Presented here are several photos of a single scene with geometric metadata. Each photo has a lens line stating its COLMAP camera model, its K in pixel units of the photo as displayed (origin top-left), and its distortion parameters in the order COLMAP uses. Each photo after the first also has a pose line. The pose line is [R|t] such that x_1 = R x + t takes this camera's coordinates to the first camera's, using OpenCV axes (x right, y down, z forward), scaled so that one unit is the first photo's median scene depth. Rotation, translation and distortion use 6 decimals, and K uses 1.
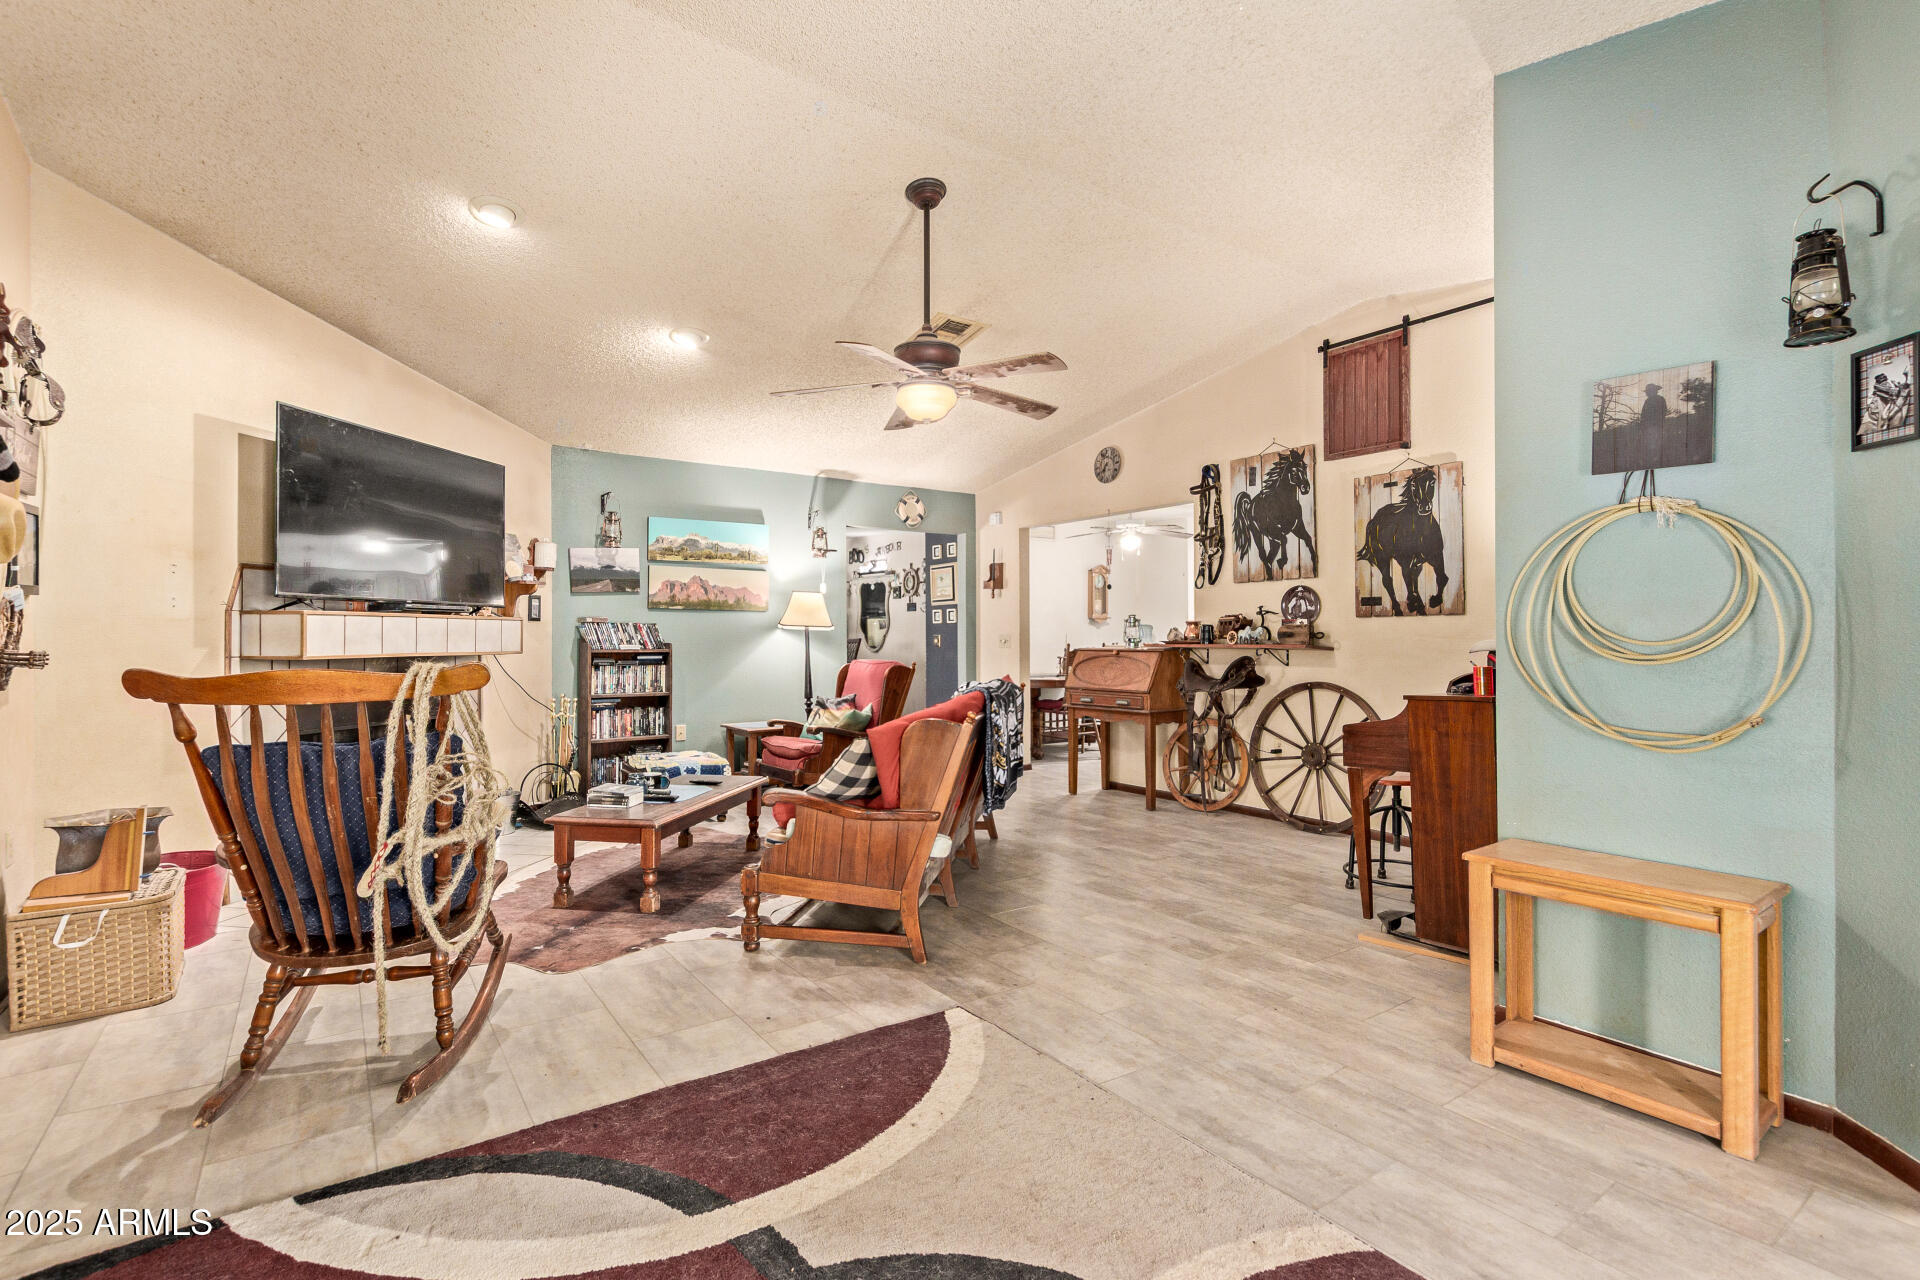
lens RADIAL K [[889.0, 0, 960.8], [0, 889.0, 637.6], [0, 0, 1]] dist [-0.000299, 0.000219]
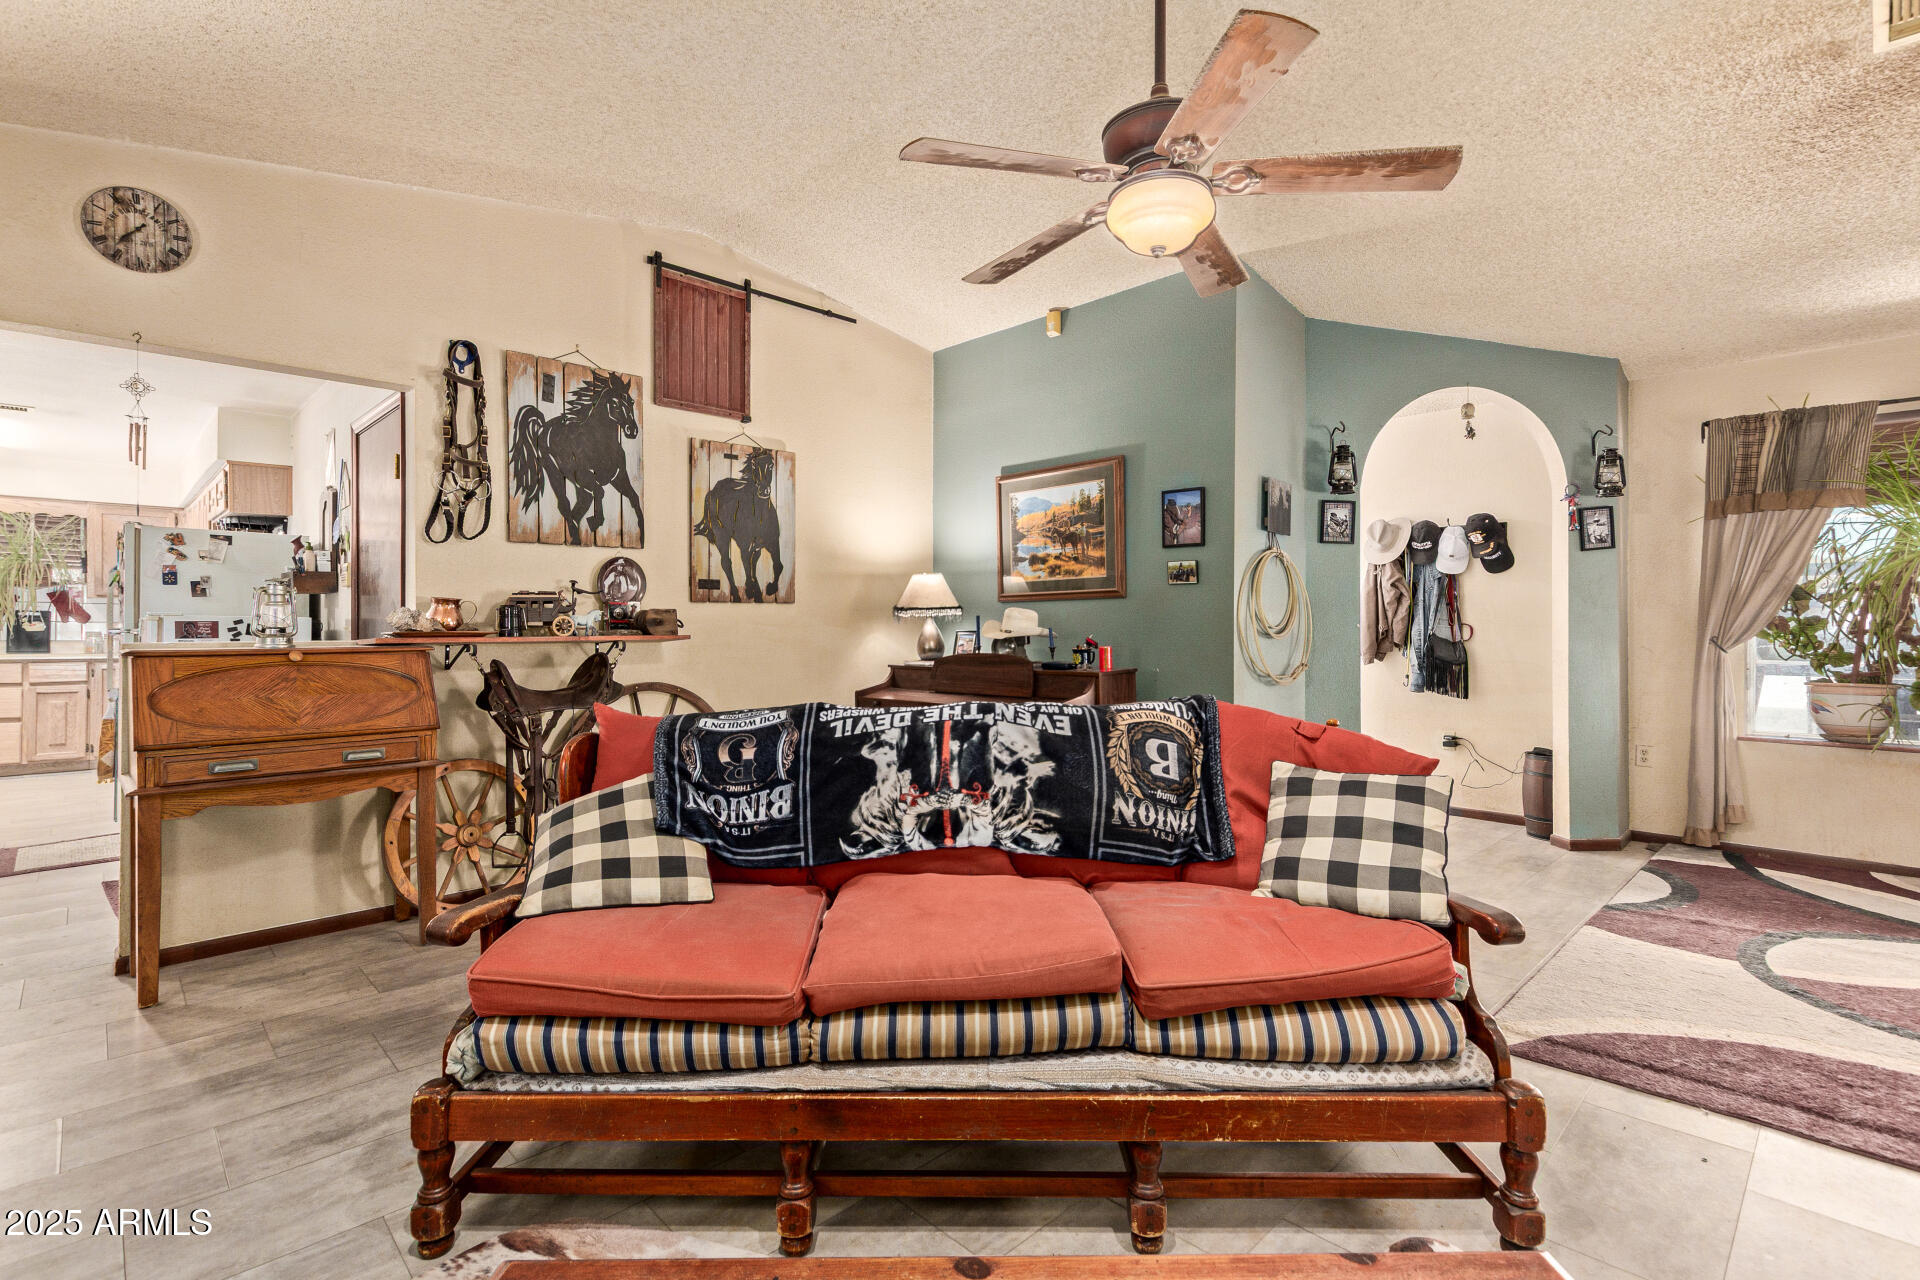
lens RADIAL K [[889.0, 0, 960.9], [0, 889.0, 629.6], [0, 0, 1]] dist [-0.000299, 0.000219]
pose [[-0.150001, -0.002116, 0.988684, -0.421685], [0.002889, 0.999993, 0.002579, 0.001861], [-0.988682, 0.003243, -0.149993, 0.858781]]
